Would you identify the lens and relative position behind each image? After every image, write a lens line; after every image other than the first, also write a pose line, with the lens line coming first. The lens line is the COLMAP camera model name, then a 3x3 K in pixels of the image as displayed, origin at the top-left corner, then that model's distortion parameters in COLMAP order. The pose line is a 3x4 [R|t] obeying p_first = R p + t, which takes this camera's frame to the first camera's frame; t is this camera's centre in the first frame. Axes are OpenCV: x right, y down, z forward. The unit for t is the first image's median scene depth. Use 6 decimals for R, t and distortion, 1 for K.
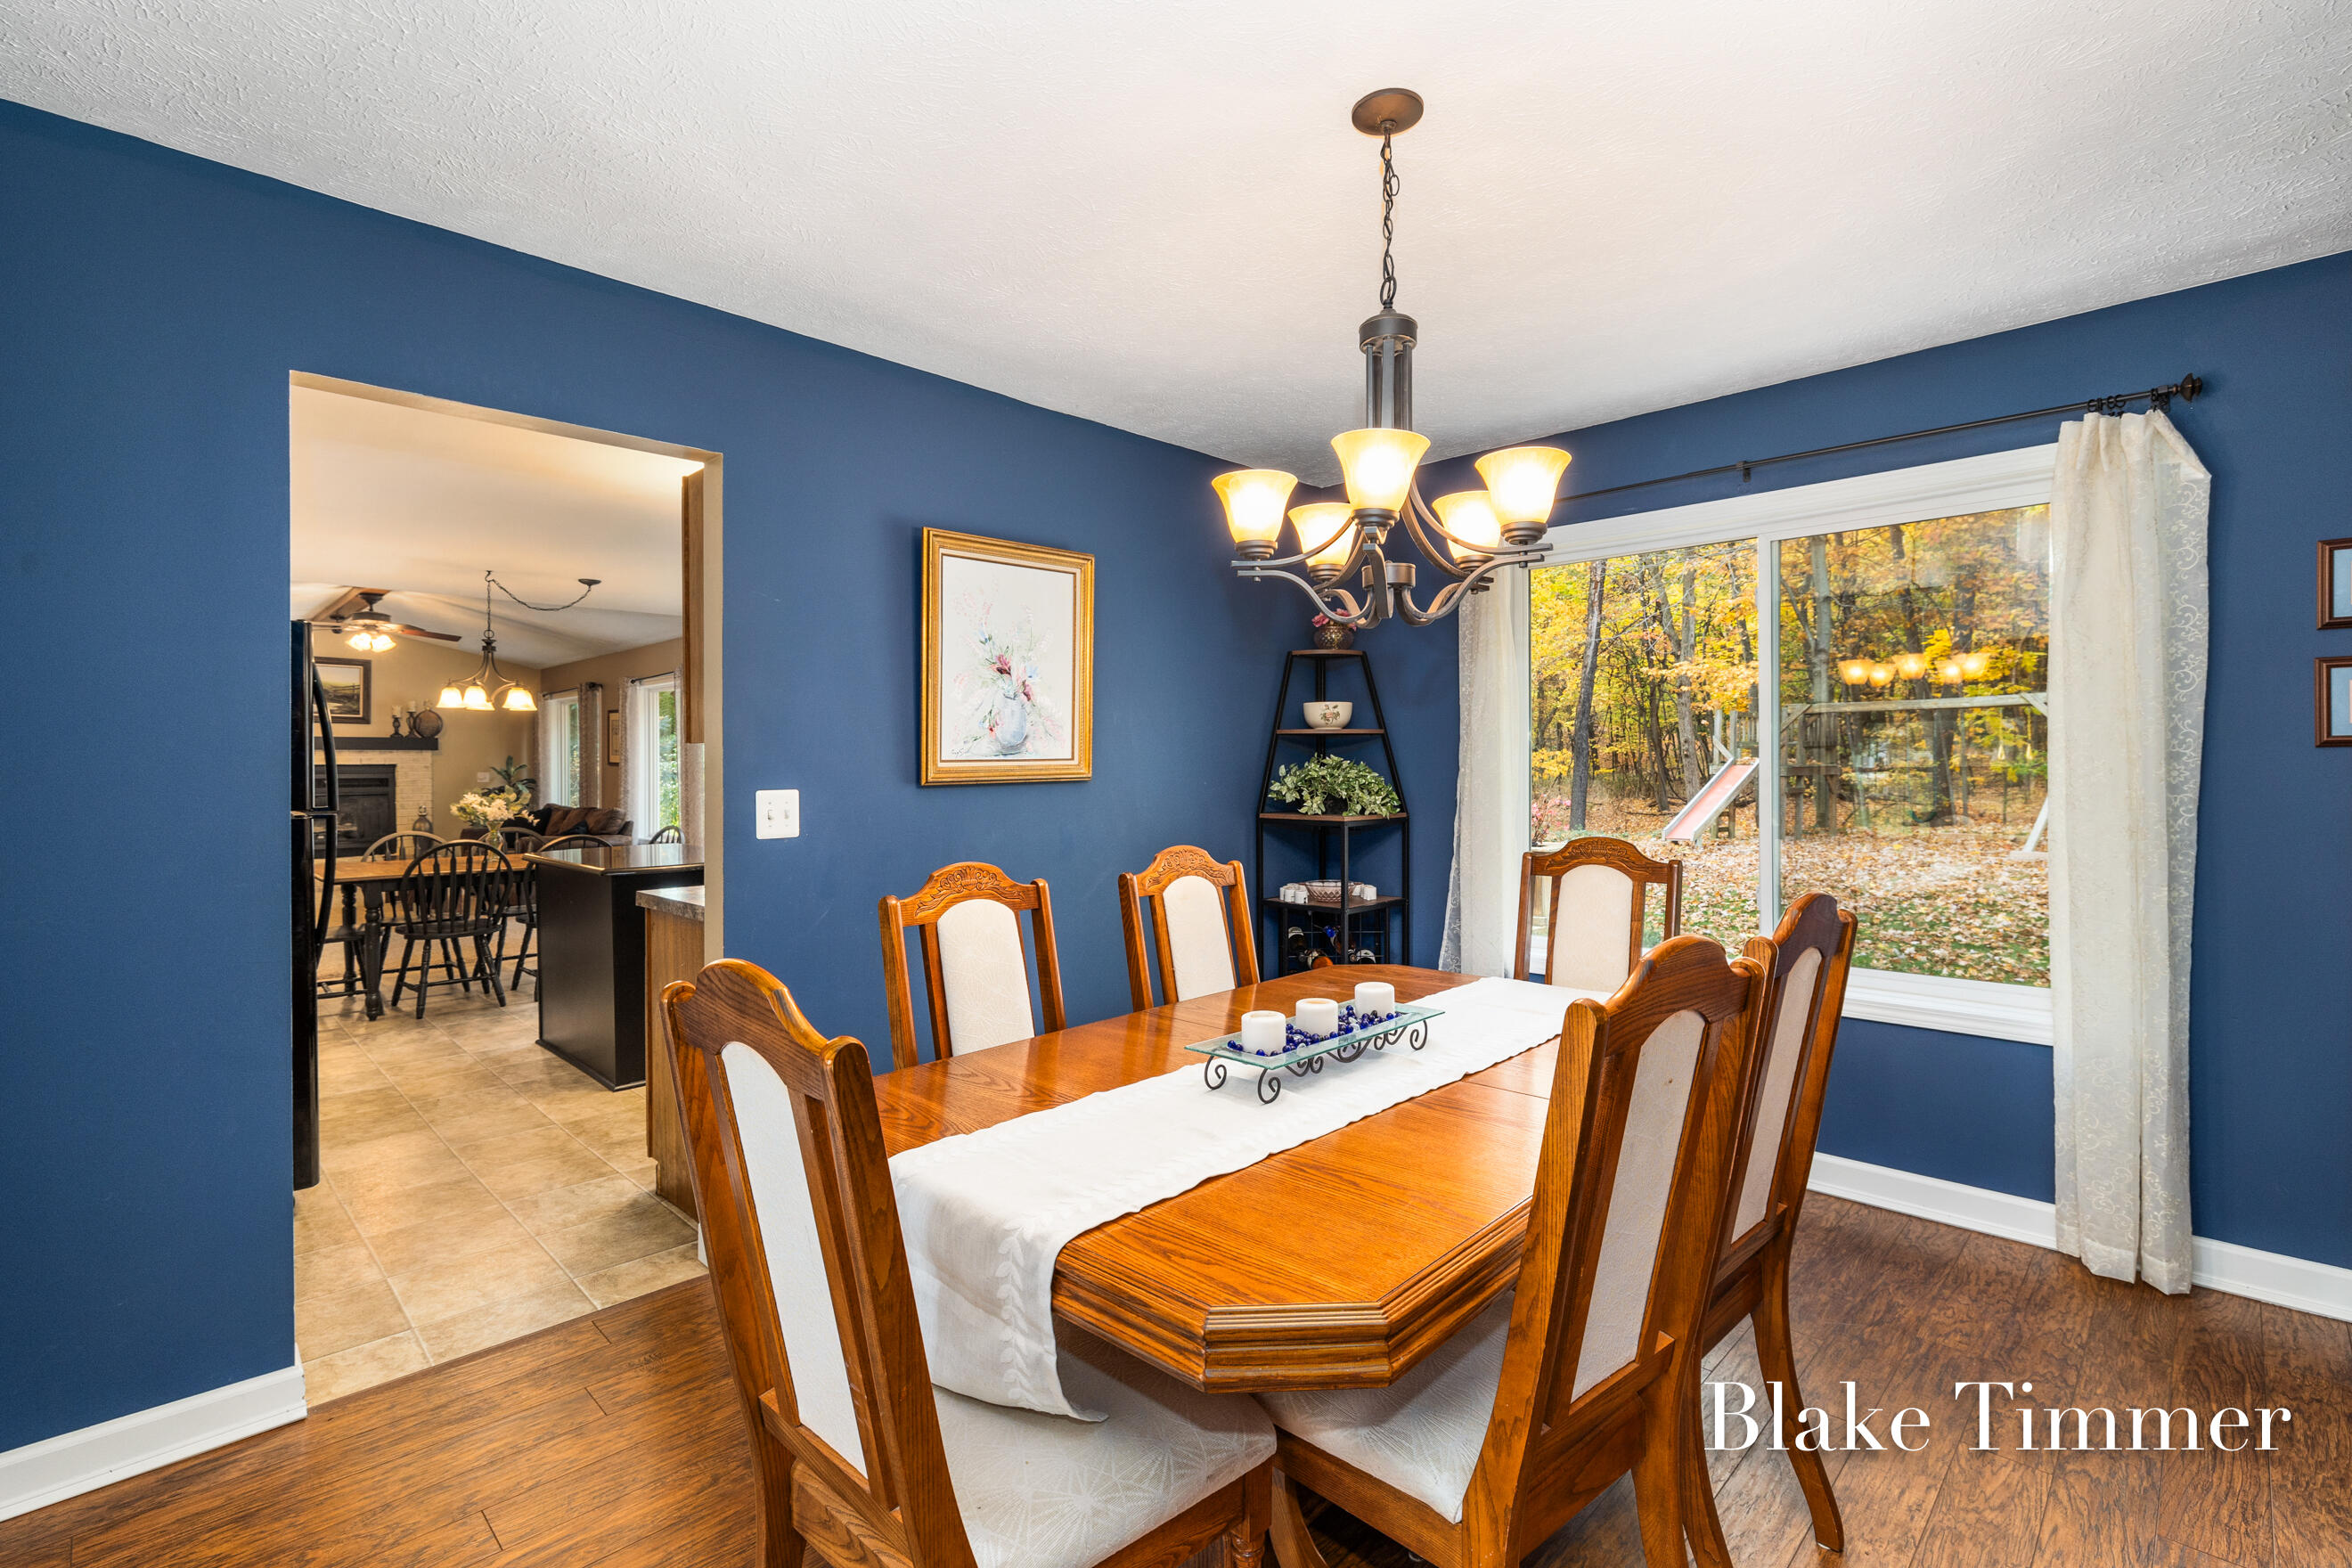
lens RADIAL K [[1053.9, 0, 1176.1], [0, 1053.9, 766.8], [0, 0, 1]] dist [-0.005445, 0.001486]
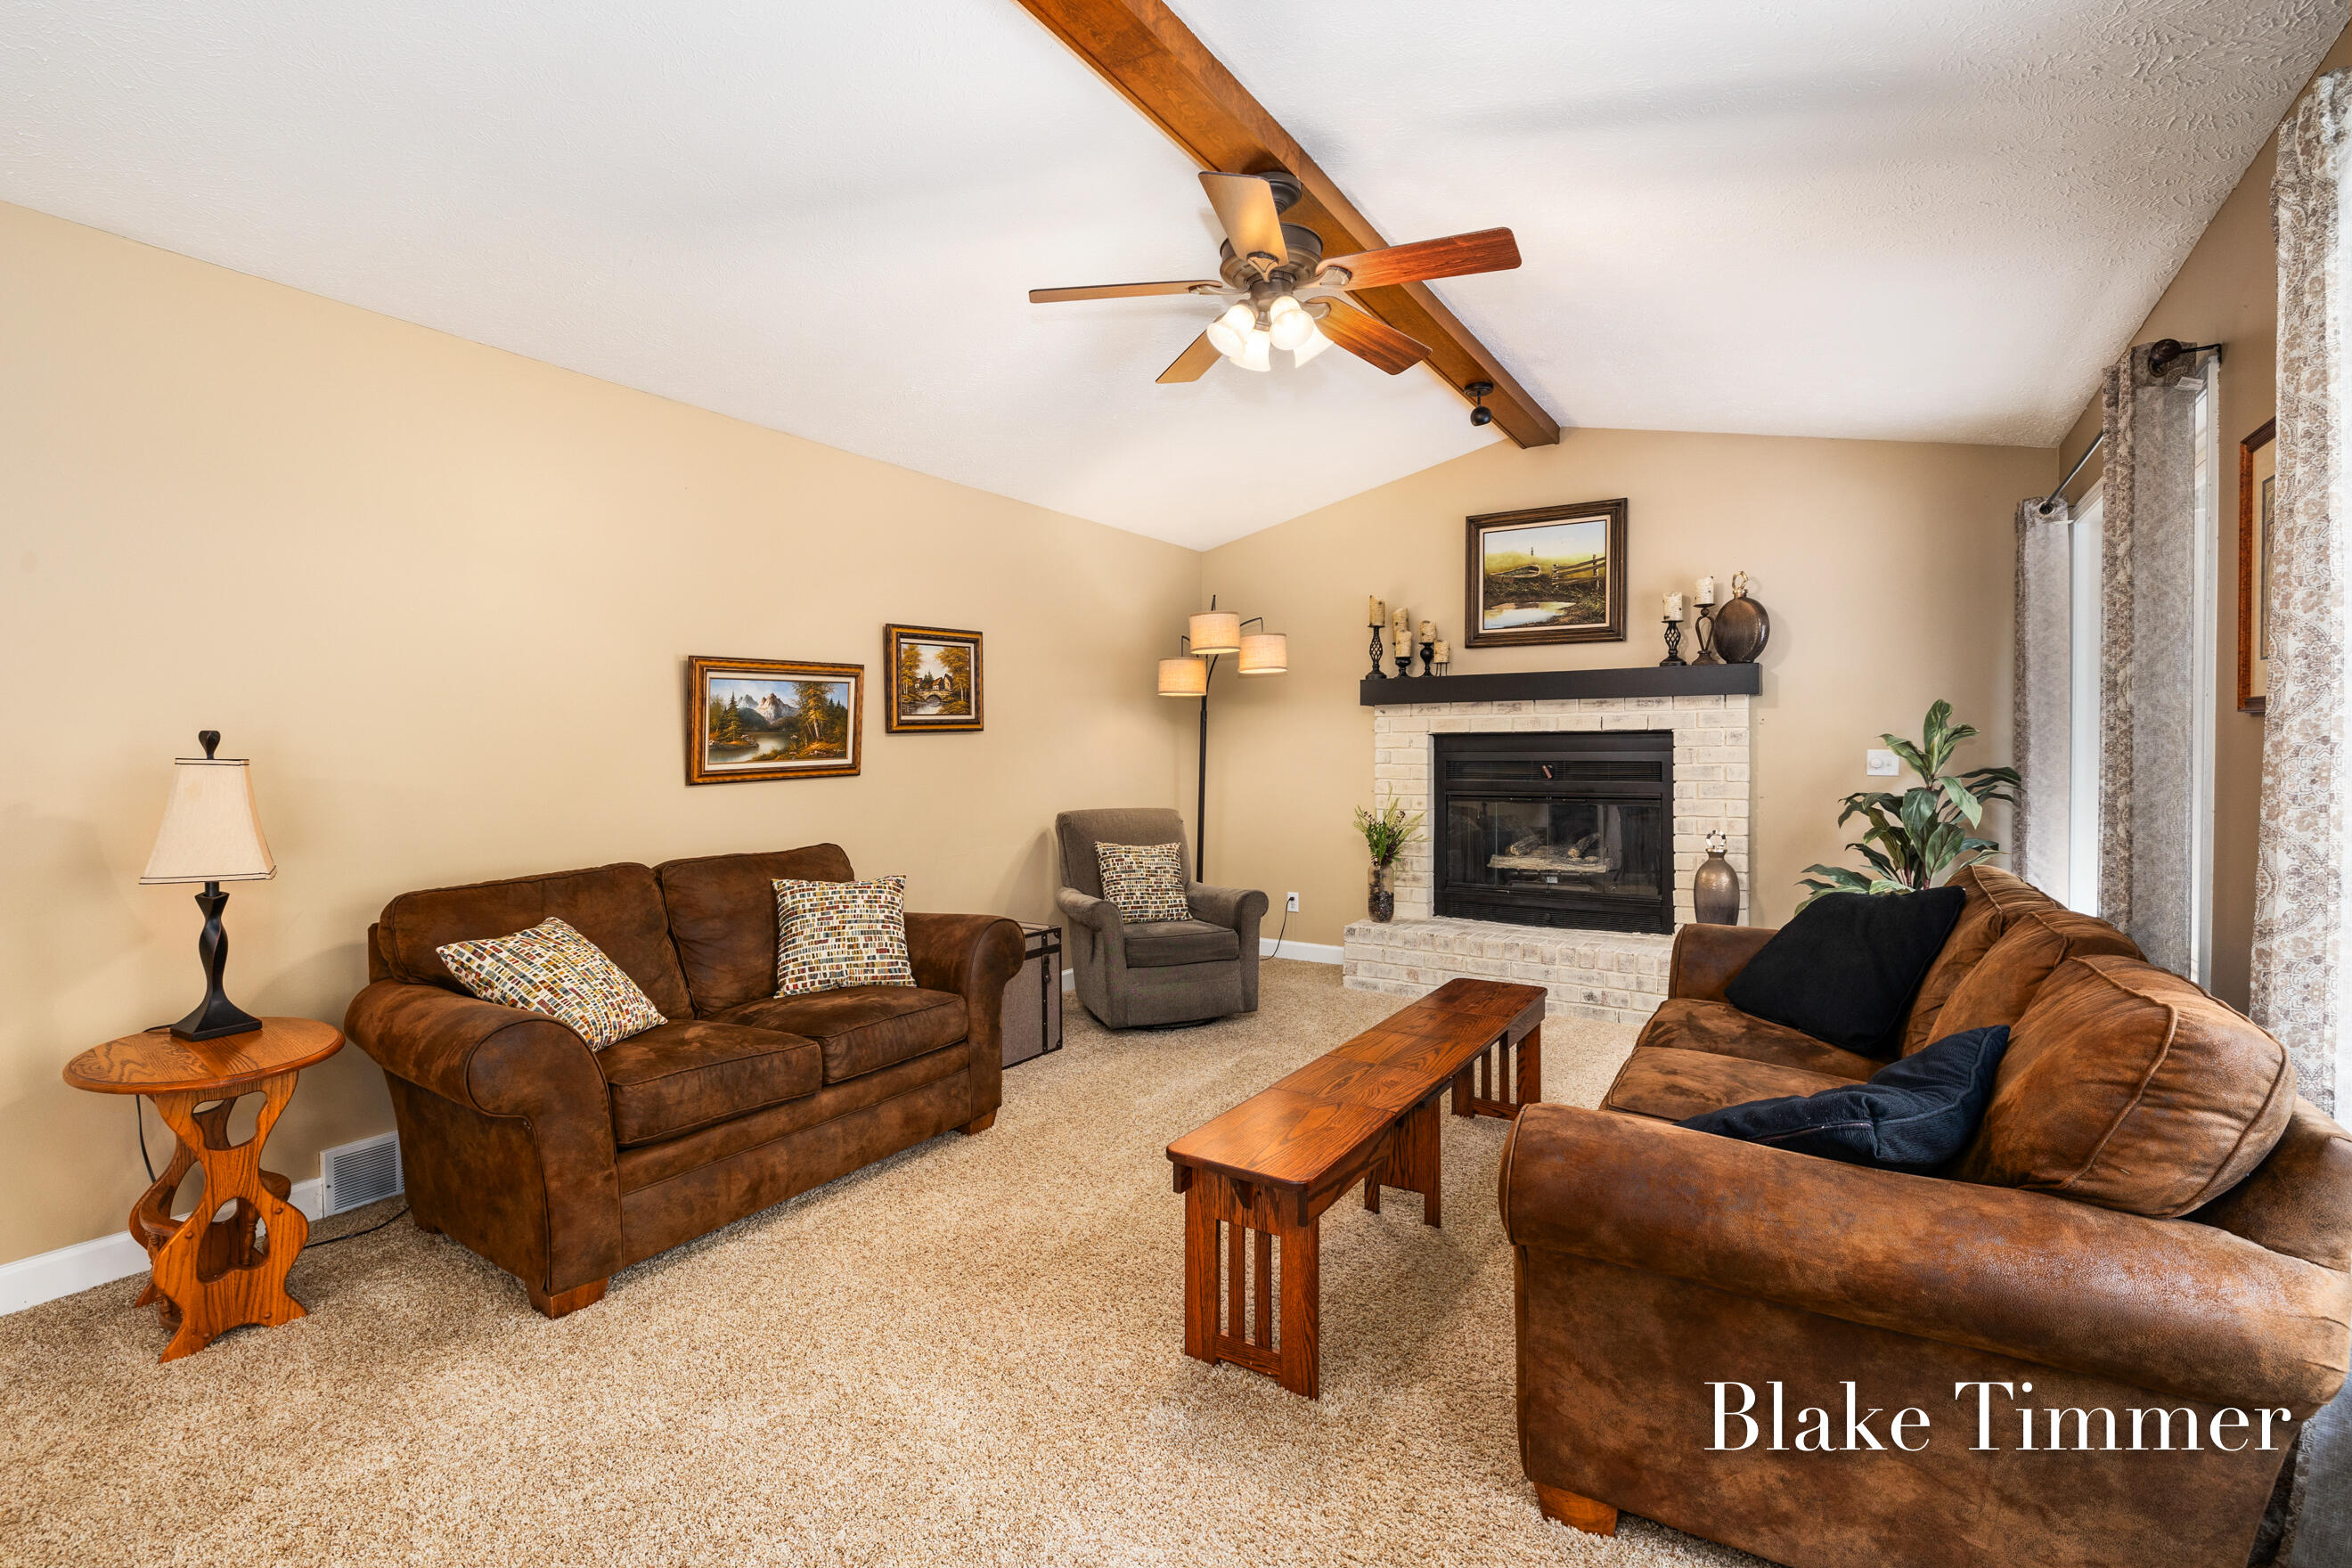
lens RADIAL K [[1053.9, 0, 1169.3], [0, 1053.9, 764.6], [0, 0, 1]] dist [-0.005445, 0.001486]
pose [[0.203217, 0.017258, -0.978982, -0.378782], [0.000857, 0.999841, 0.017803, 0.004284], [0.979133, -0.004457, 0.203170, 0.746441]]
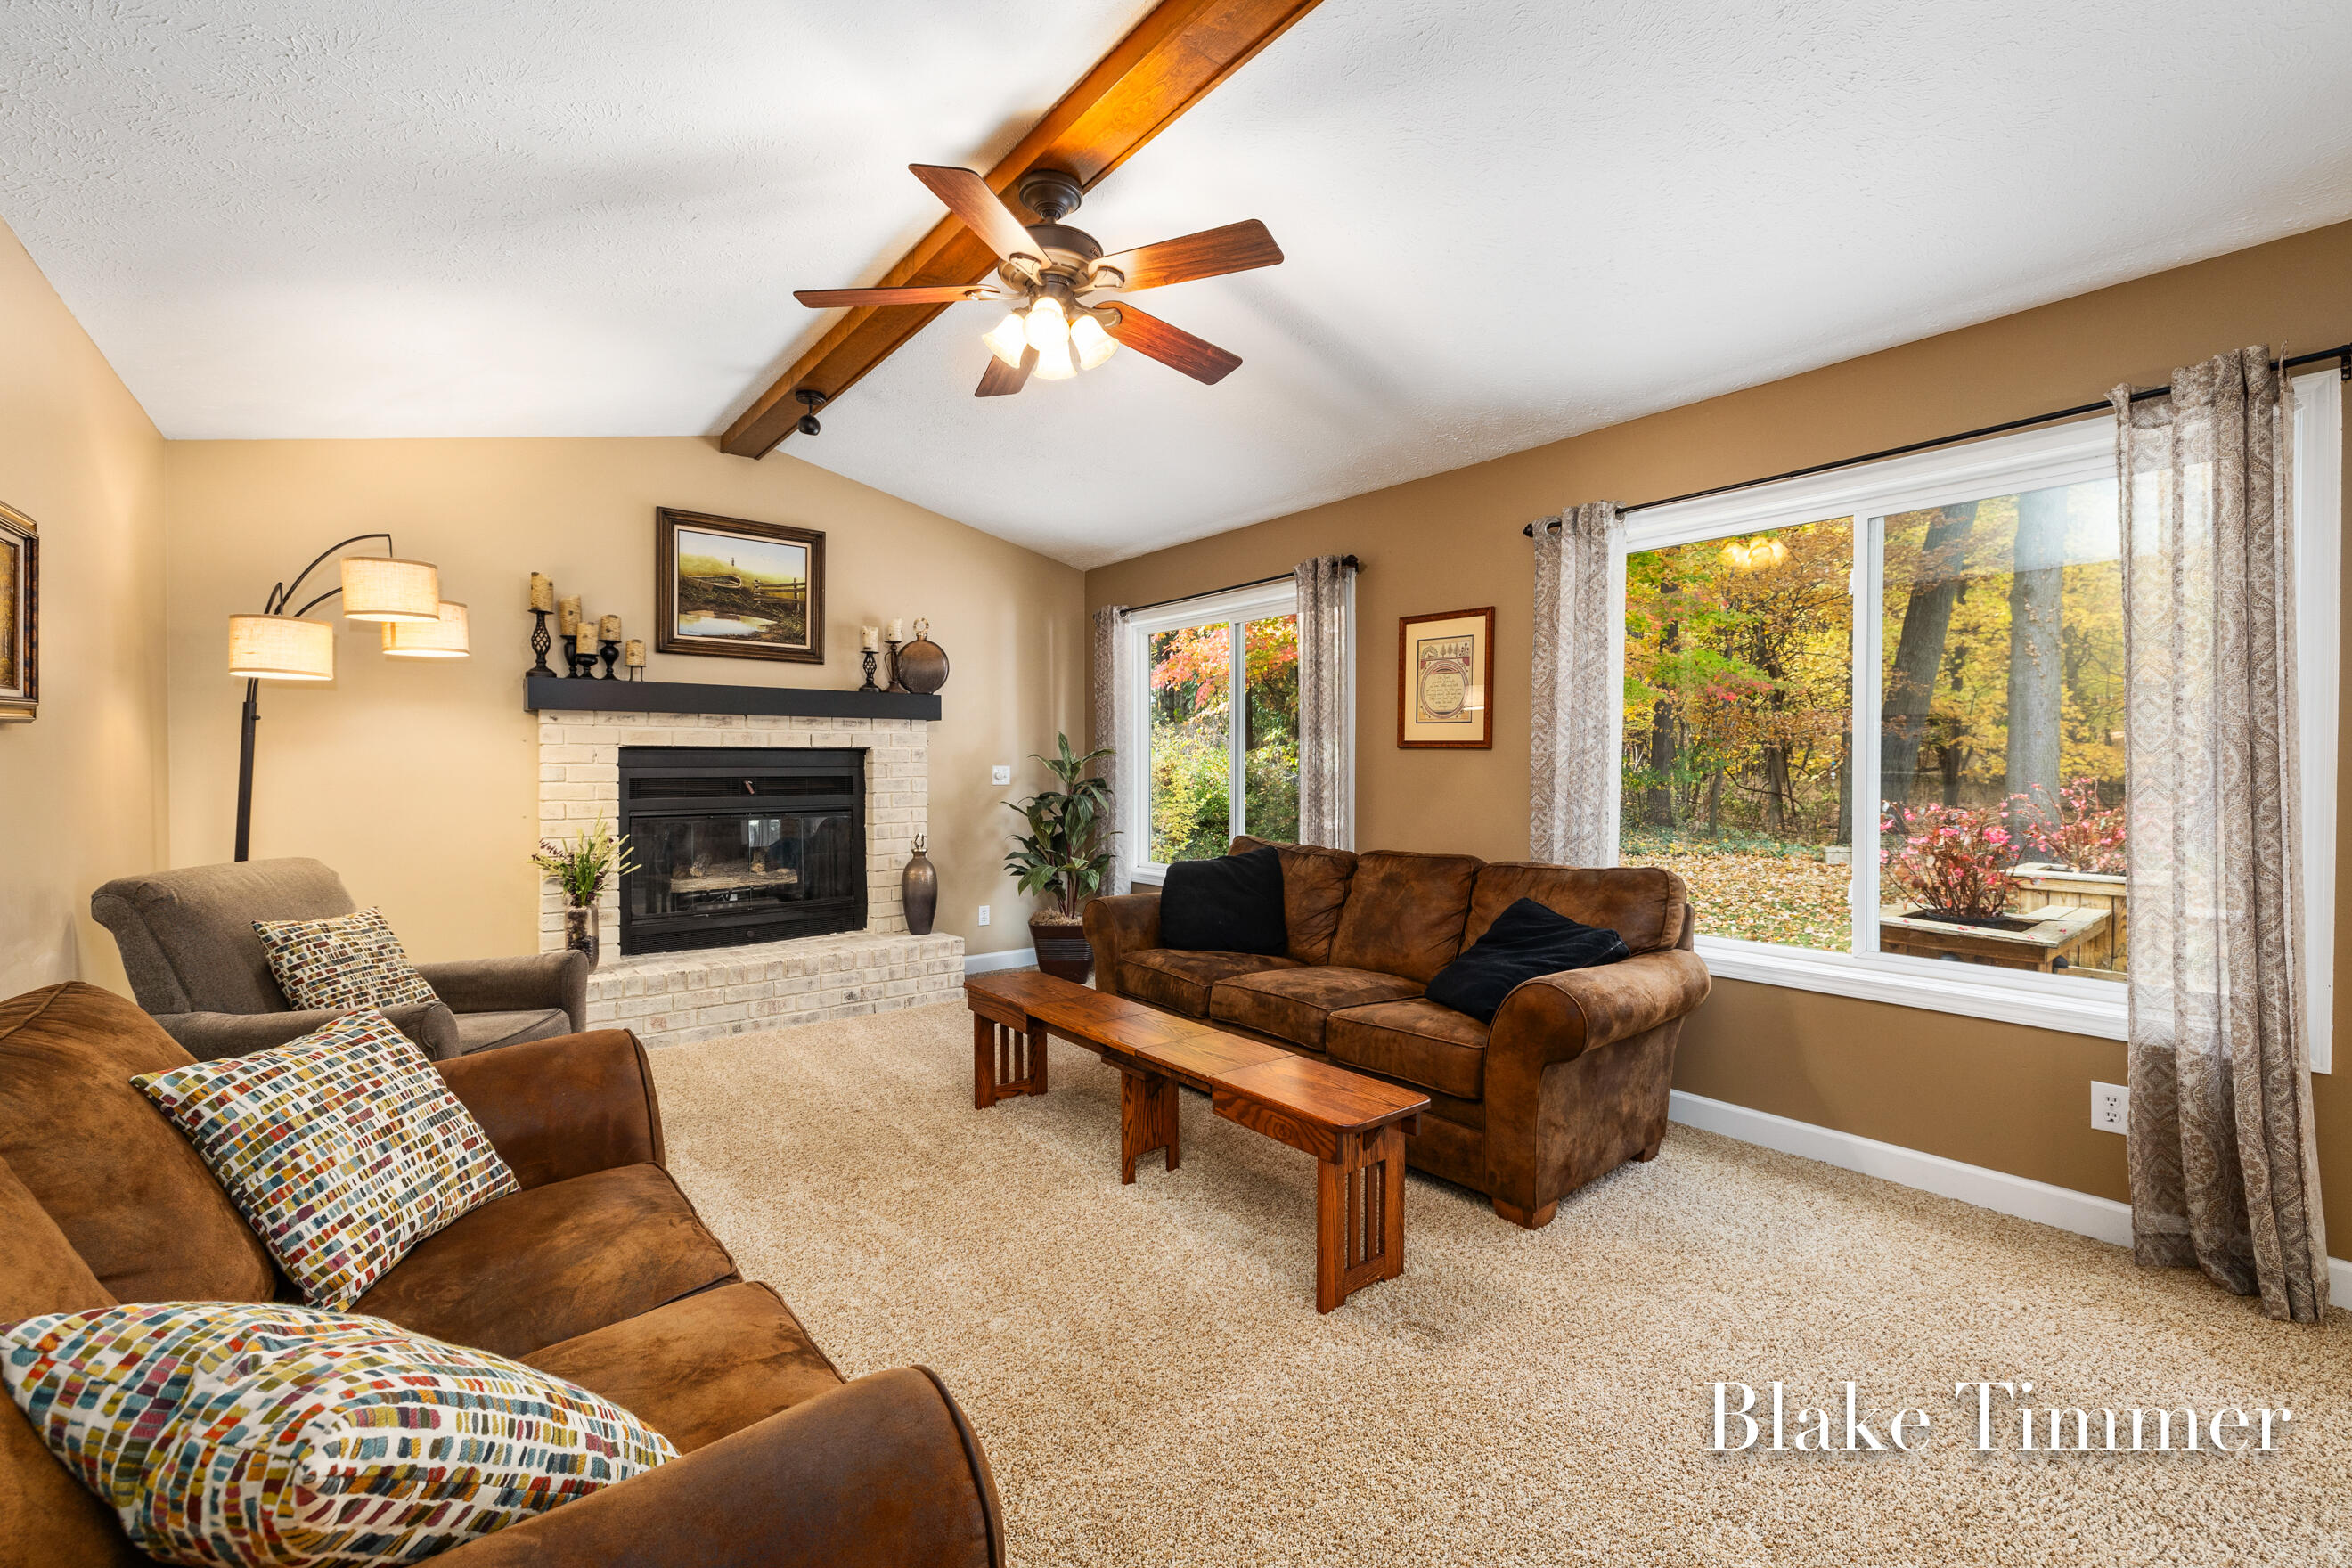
lens RADIAL K [[987.2, 0, 1188.2], [0, 987.2, 771.1], [0, 0, 1]] dist [0.001461, -0.000747]
pose [[0.993636, 0.003459, -0.112588, -0.570615], [-0.002895, 0.999982, 0.005178, 0.005986], [0.112604, -0.004819, 0.993628, 0.589038]]
